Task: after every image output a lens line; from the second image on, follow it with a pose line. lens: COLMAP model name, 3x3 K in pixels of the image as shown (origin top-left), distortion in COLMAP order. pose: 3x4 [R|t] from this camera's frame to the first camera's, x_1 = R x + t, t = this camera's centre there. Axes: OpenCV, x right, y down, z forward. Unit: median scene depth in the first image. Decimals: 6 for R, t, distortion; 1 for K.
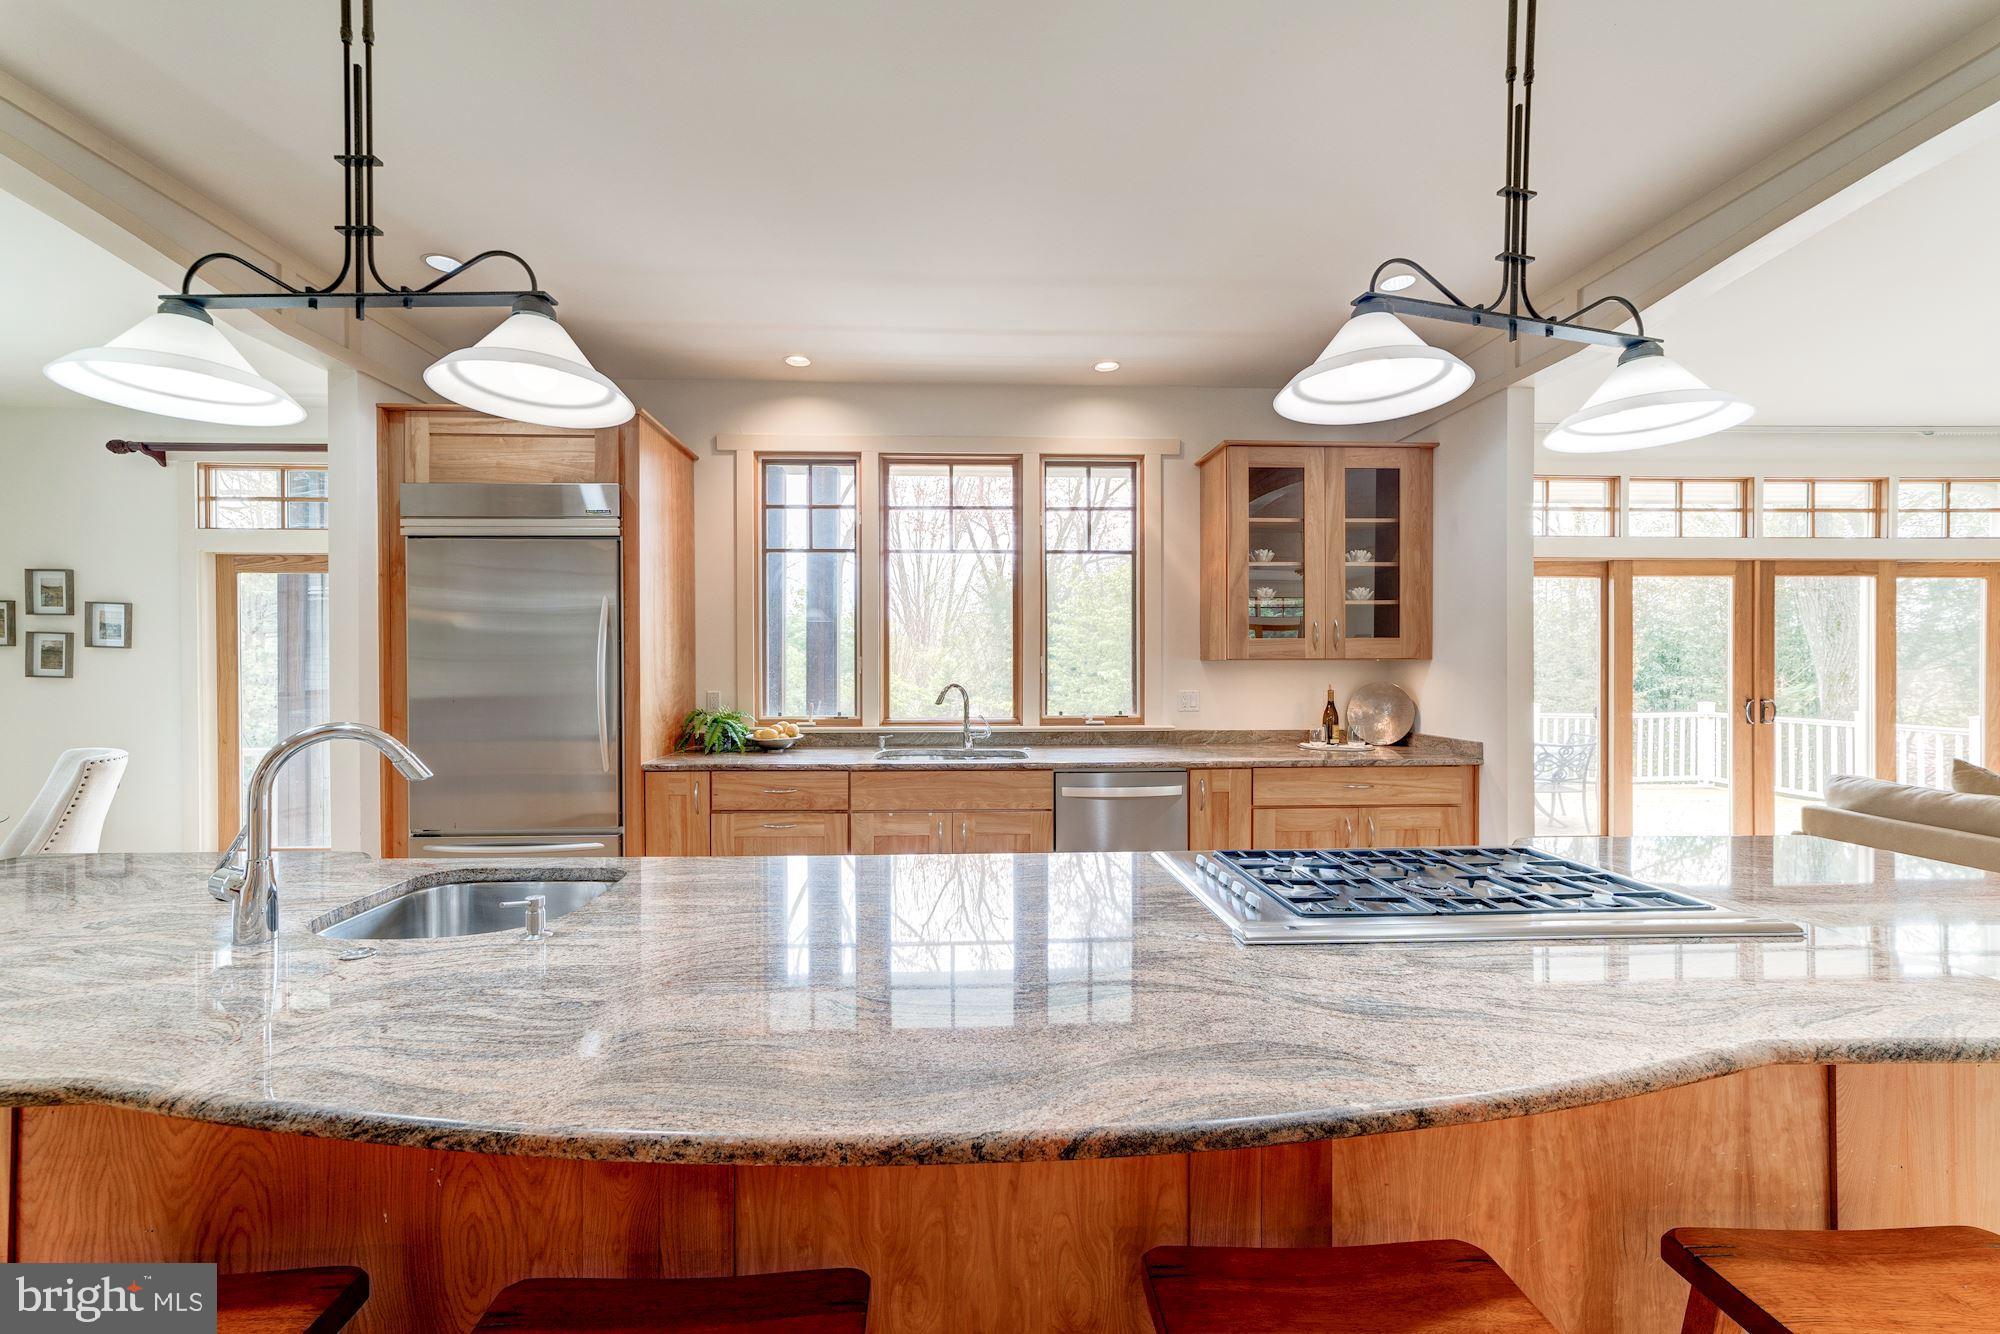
lens RADIAL K [[780.4, 0, 985.1], [0, 780.4, 666.4], [0, 0, 1]] dist [-0.006730, 0.005144]
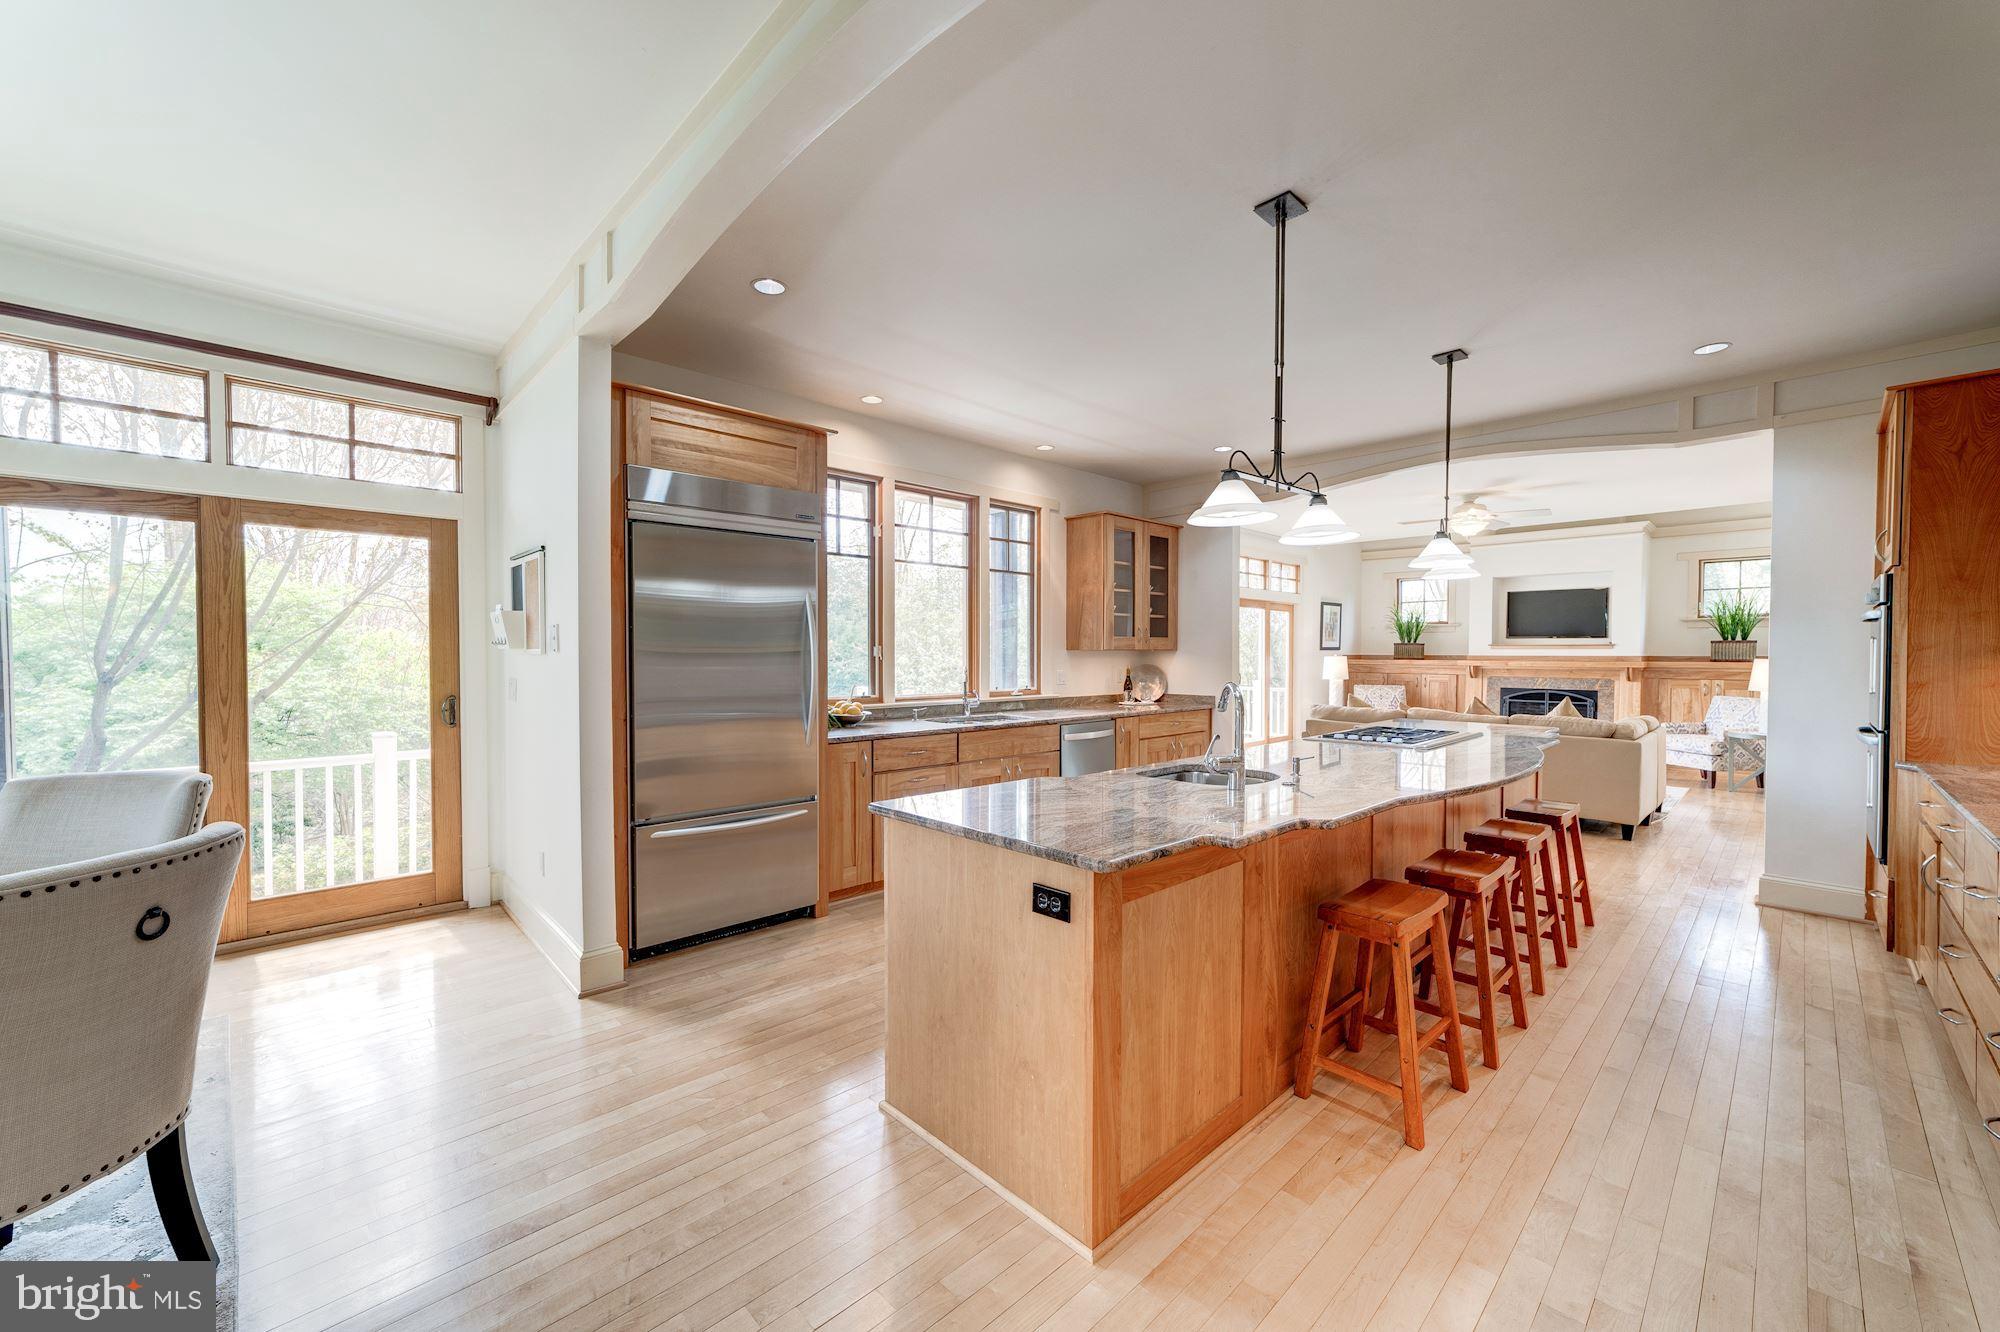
lens RADIAL K [[780.4, 0, 994.6], [0, 780.4, 667.3], [0, 0, 1]] dist [-0.006730, 0.005144]
pose [[0.749489, -0.008908, 0.661957, -0.848021], [-0.002548, 0.999863, 0.016340, 0.000665], [-0.662012, -0.013933, 0.749363, -0.029595]]
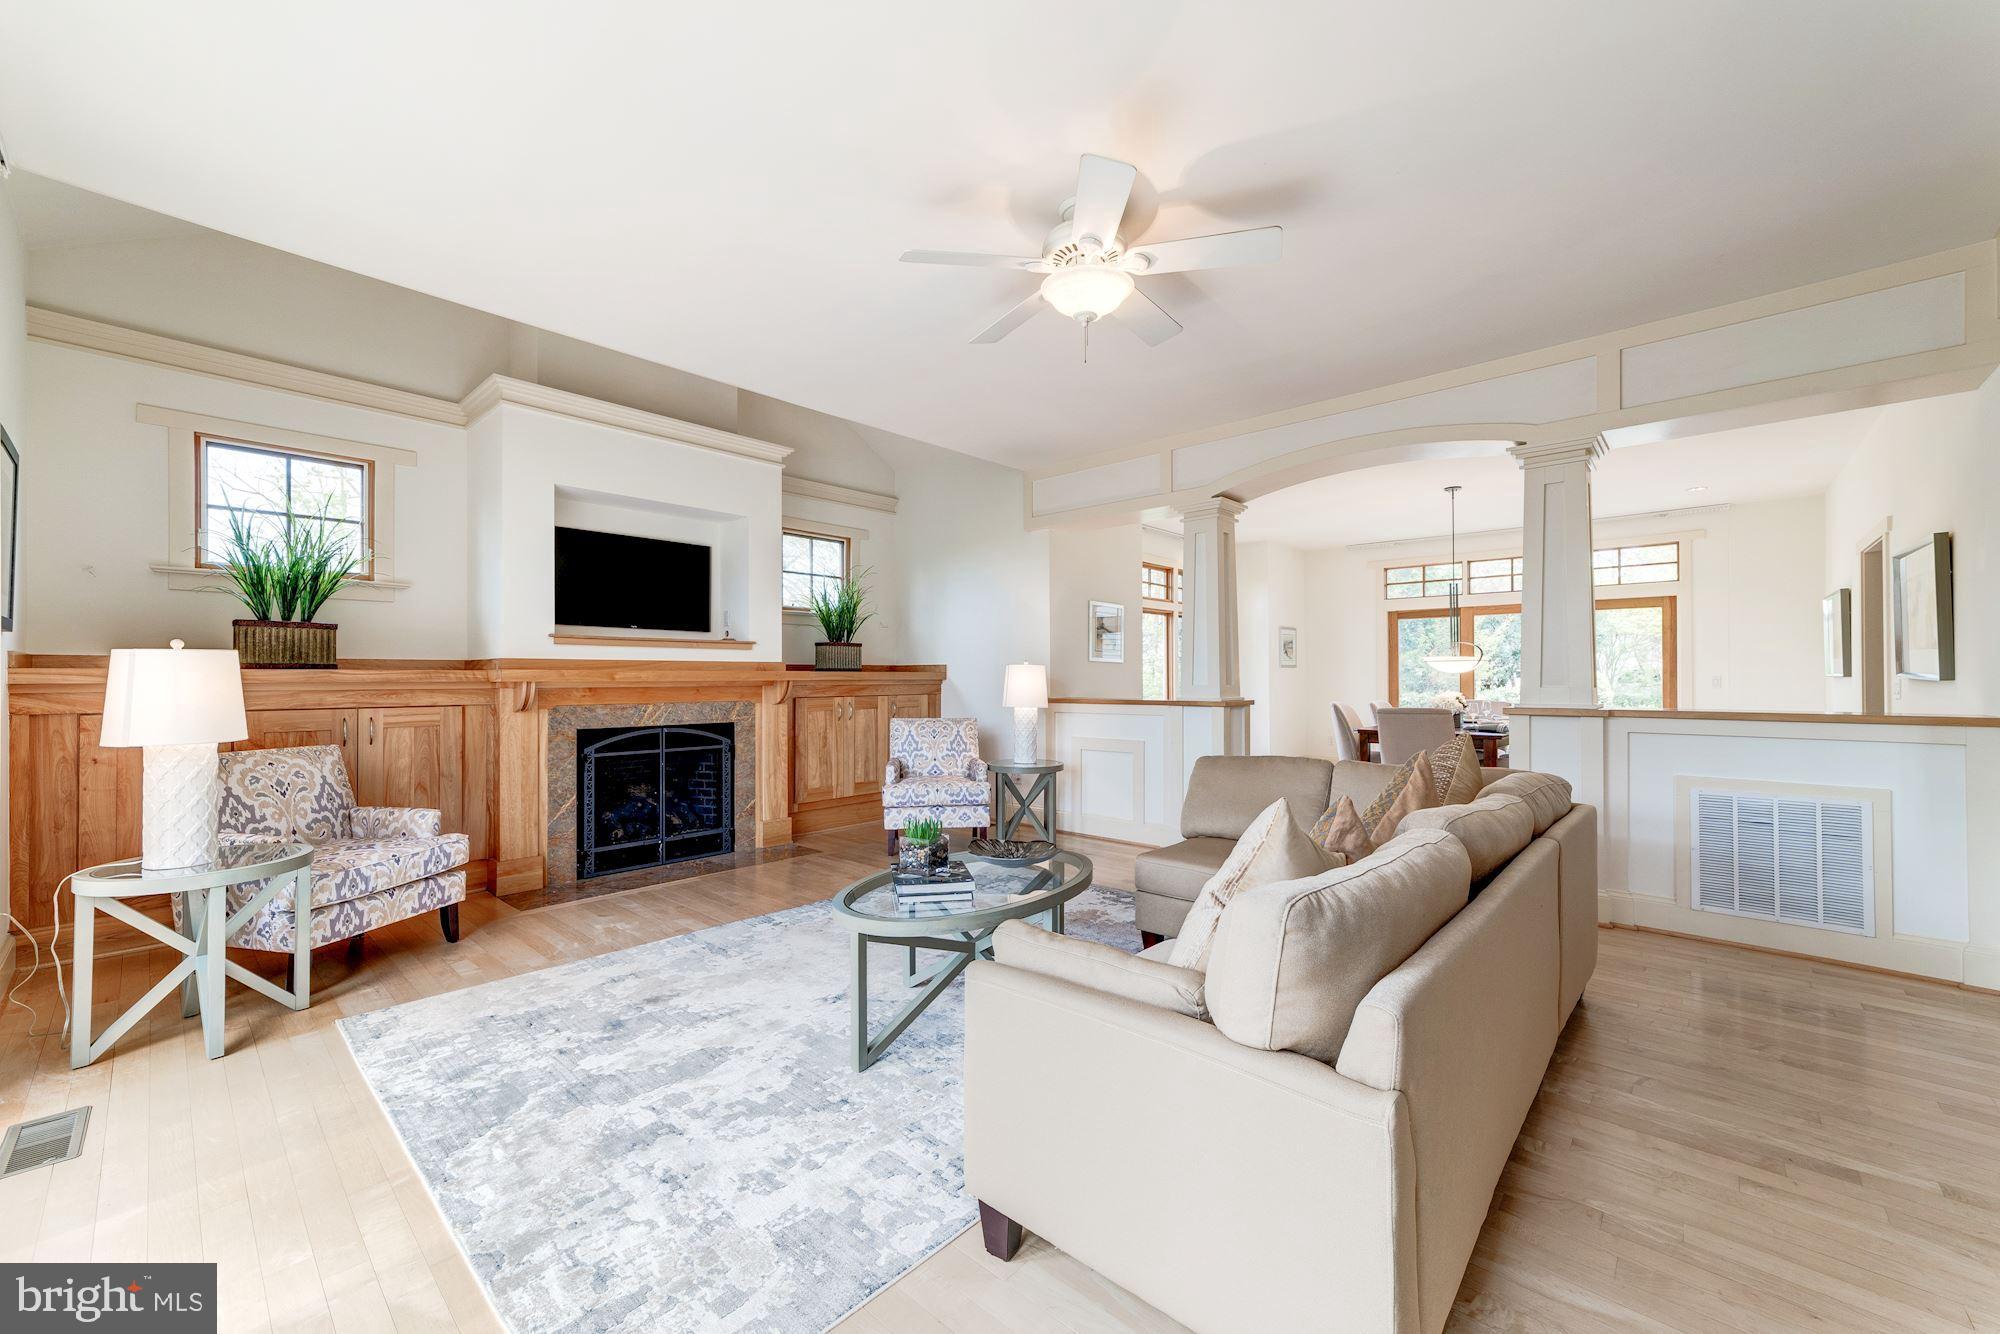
lens RADIAL K [[780.4, 0, 954.6], [0, 780.4, 678.9], [0, 0, 1]] dist [-0.006730, 0.005144]
pose [[-0.701513, 0.000843, 0.712656, 0.858091], [0.002260, 0.999997, 0.001042, 0.029320], [-0.712653, 0.002342, -0.701512, 1.205957]]
